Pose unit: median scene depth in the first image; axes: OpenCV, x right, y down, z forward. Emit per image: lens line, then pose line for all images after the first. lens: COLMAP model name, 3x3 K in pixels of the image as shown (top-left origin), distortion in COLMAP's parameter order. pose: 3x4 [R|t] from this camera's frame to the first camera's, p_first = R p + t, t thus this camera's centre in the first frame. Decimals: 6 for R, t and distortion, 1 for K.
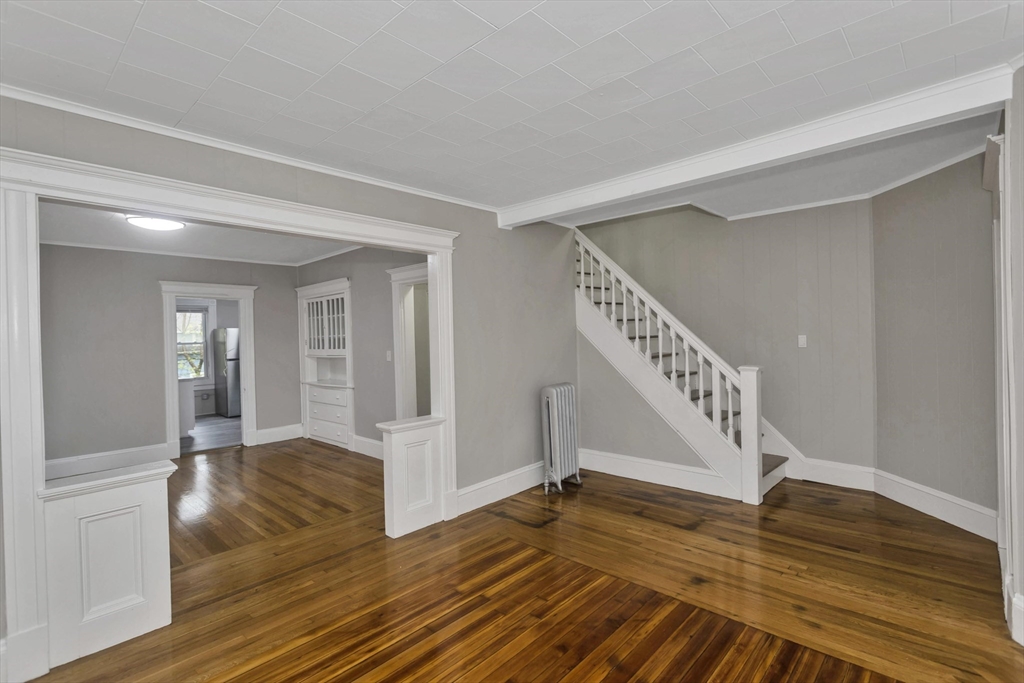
lens RADIAL K [[484.7, 0, 517.7], [0, 484.7, 340.2], [0, 0, 1]] dist [0.002268, 0.000933]
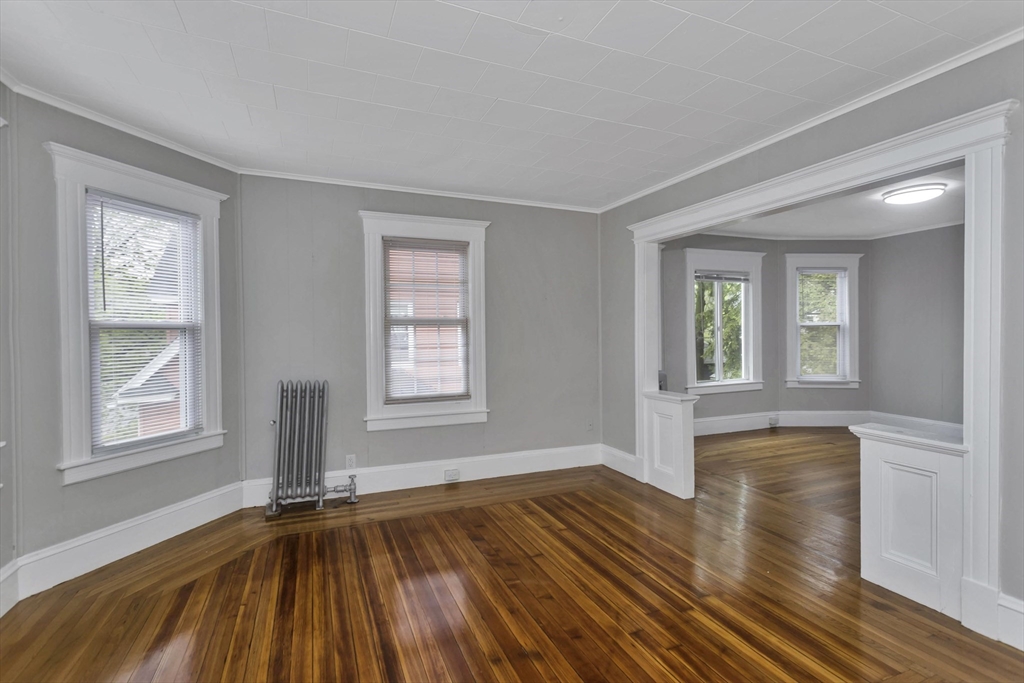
lens RADIAL K [[484.7, 0, 513.0], [0, 484.7, 336.5], [0, 0, 1]] dist [0.002268, 0.000933]
pose [[-0.414500, 0.036150, -0.909331, 0.776278], [0.008112, 0.999318, 0.036029, 0.007674], [0.910013, 0.007558, -0.414510, 0.999113]]
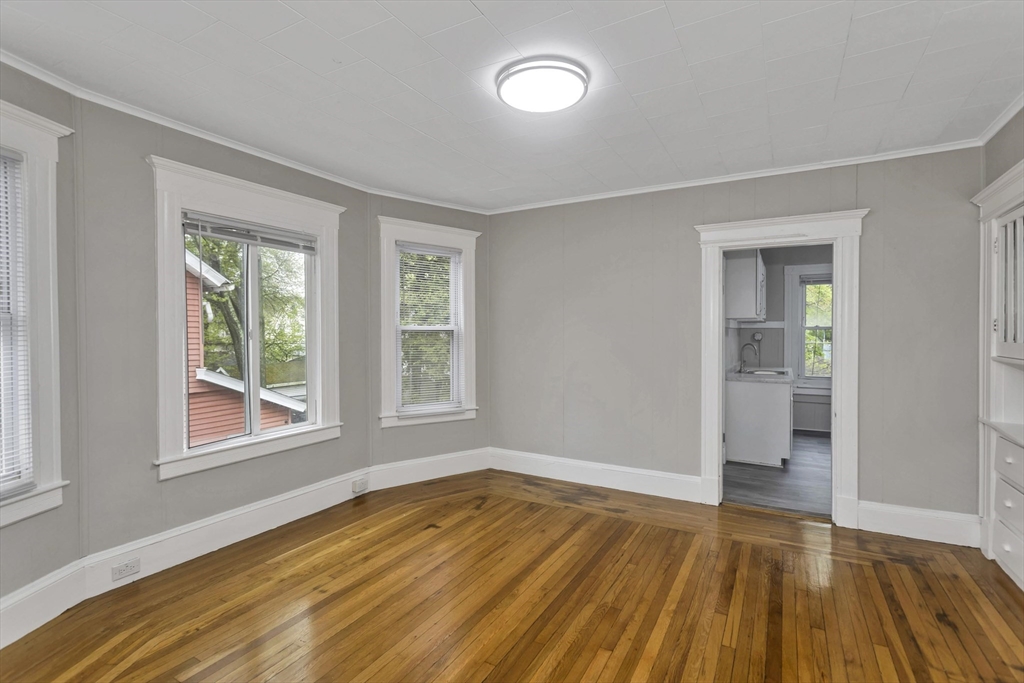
lens RADIAL K [[484.7, 0, 516.2], [0, 484.7, 342.6], [0, 0, 1]] dist [0.002268, 0.000933]
pose [[0.238180, 0.041824, -0.970320, -0.339179], [-0.016805, 0.999100, 0.038940, 0.022816], [0.971076, 0.007031, 0.238669, 1.271701]]
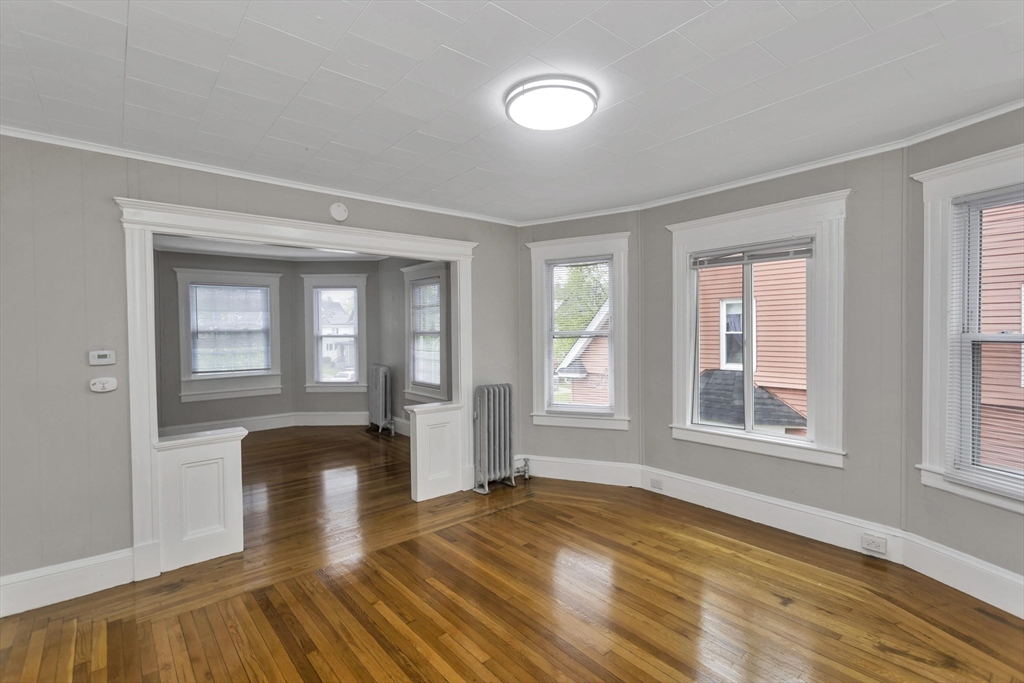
lens RADIAL K [[484.7, 0, 518.0], [0, 484.7, 339.6], [0, 0, 1]] dist [0.002268, 0.000933]
pose [[-0.992202, 0.030626, 0.120821, -1.146721], [0.034603, 0.998922, 0.030954, -0.011266], [-0.119743, 0.034894, -0.992192, 2.302988]]
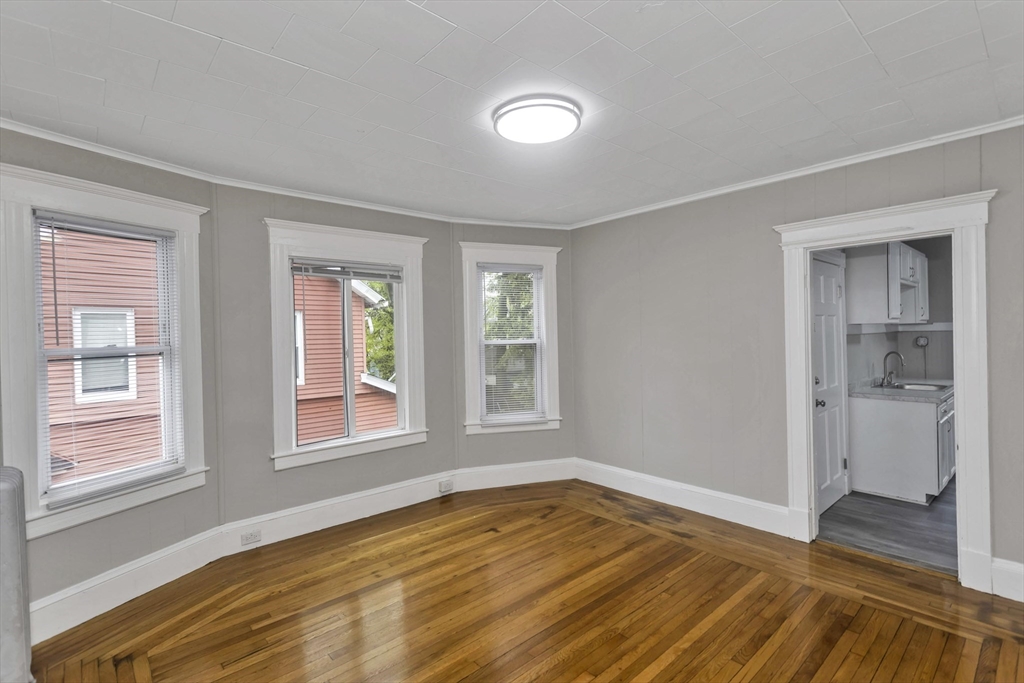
lens RADIAL K [[484.7, 0, 516.2], [0, 484.7, 342.3], [0, 0, 1]] dist [0.002268, 0.000933]
pose [[-0.088463, 0.038467, -0.995336, -0.273913], [0.009762, 0.999240, 0.037751, -0.020214], [0.996032, -0.006377, -0.088772, 1.535527]]
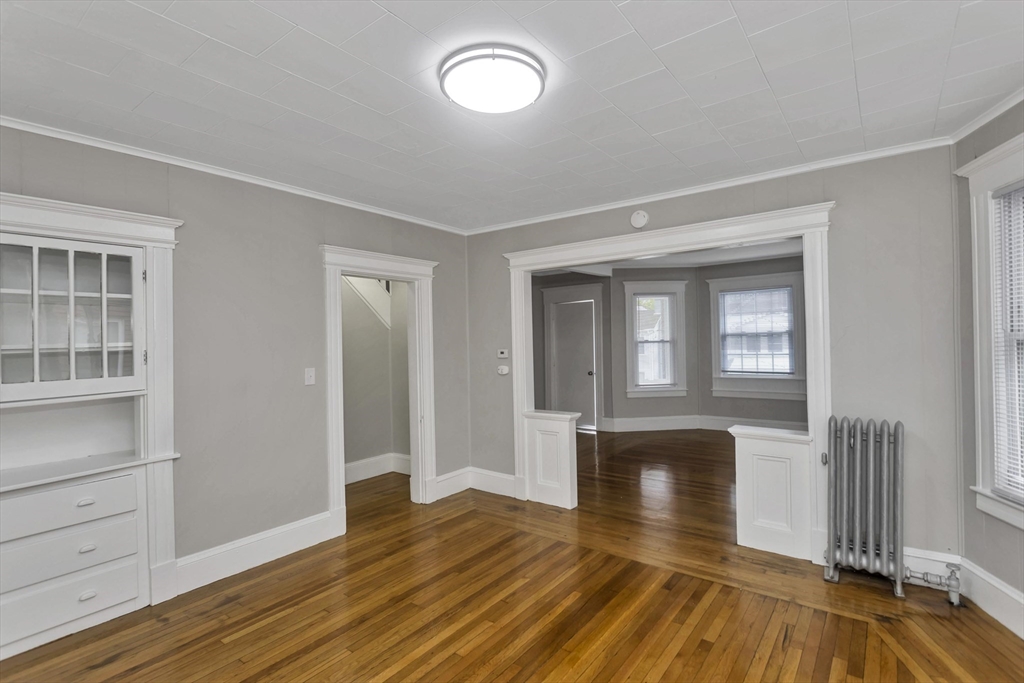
lens RADIAL K [[484.7, 0, 520.1], [0, 484.7, 344.1], [0, 0, 1]] dist [0.002268, 0.000933]
pose [[-0.108539, 0.016275, 0.993959, -1.792198], [0.033367, 0.999362, -0.012720, 0.016699], [-0.993532, 0.031785, -0.109013, 1.553062]]
